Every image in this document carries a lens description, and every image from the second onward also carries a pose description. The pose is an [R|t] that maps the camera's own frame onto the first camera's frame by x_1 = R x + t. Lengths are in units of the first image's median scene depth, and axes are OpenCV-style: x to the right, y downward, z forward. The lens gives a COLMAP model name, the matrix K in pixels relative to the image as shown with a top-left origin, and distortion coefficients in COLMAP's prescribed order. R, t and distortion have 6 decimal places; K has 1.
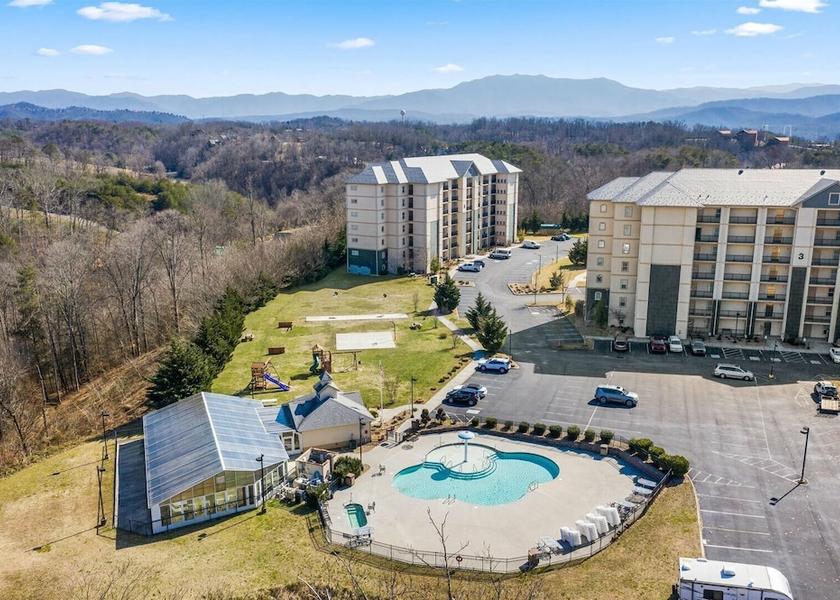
lens RADIAL K [[716.5, 0, 410.7], [0, 716.5, 298.4], [0, 0, 1]] dist [-0.001136, 0.005457]
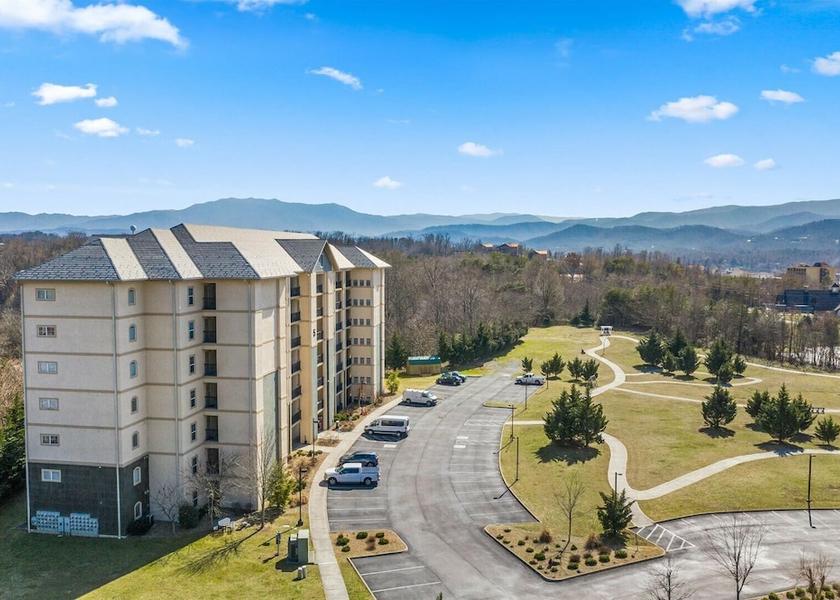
lens RADIAL K [[716.5, 0, 410.7], [0, 716.5, 298.4], [0, 0, 1]] dist [-0.001136, 0.005457]
pose [[0.935623, -0.018040, 0.352539, -0.034264], [0.076015, 0.985559, -0.151310, -0.082416], [-0.344719, 0.168367, 0.923483, 0.594240]]
